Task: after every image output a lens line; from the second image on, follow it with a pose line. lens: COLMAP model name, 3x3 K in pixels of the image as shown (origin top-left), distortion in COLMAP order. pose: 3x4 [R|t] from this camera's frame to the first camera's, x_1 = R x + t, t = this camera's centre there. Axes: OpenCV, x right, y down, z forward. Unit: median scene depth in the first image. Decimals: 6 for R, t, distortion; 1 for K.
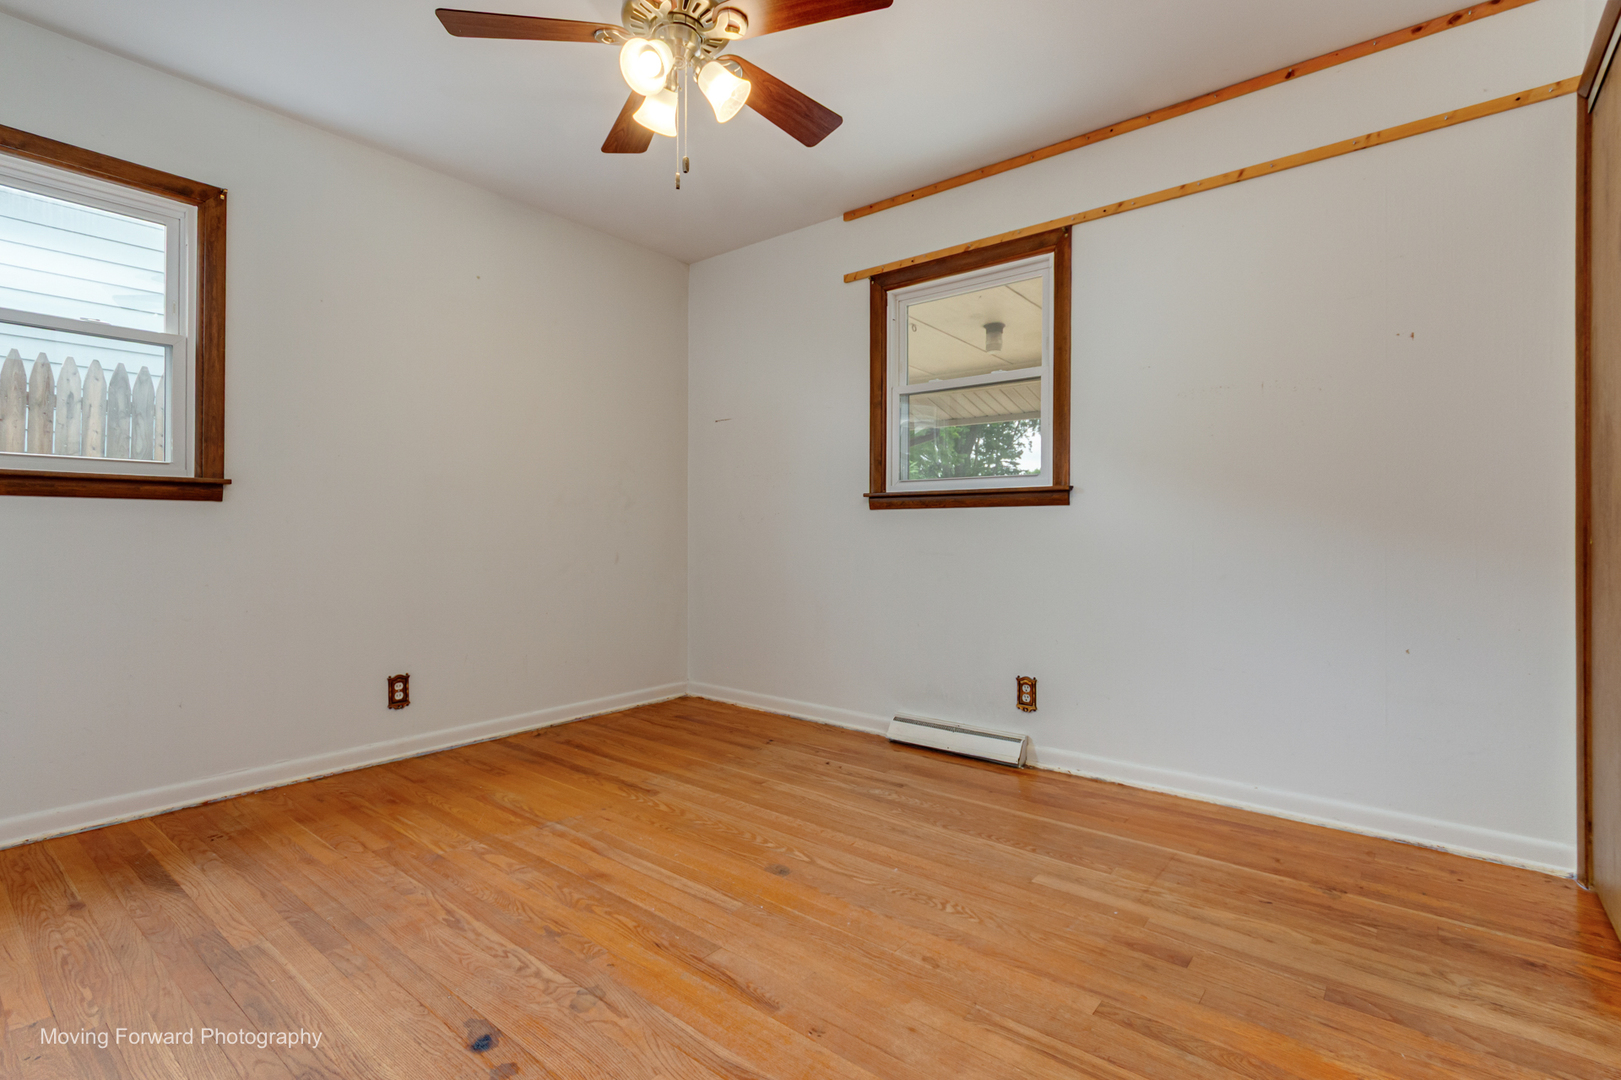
lens RADIAL K [[755.8, 0, 804.1], [0, 755.8, 535.1], [0, 0, 1]] dist [0.002965, 0.000561]
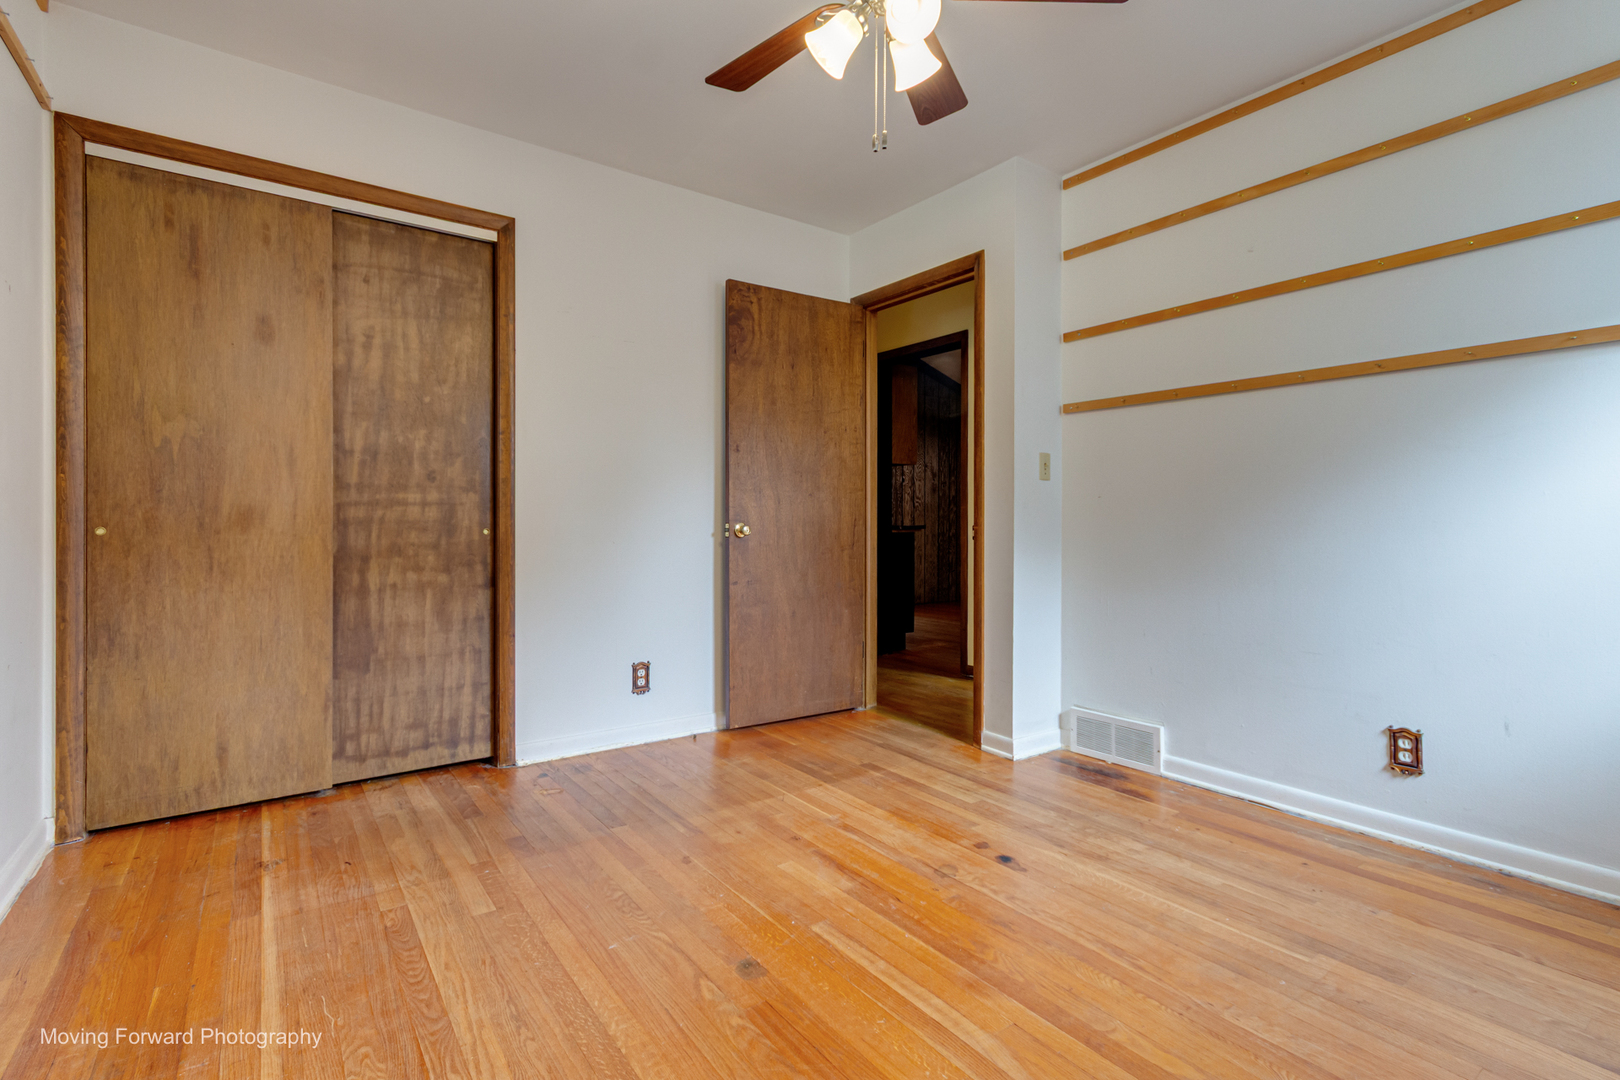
lens RADIAL K [[755.3, 0, 809.7], [0, 755.3, 530.6], [0, 0, 1]] dist [0.002965, 0.000561]
pose [[-0.965284, -0.008153, 0.261077, -0.320652], [-0.005359, 0.999921, 0.011412, -0.011889], [-0.261149, 0.009616, -0.965251, 1.908886]]
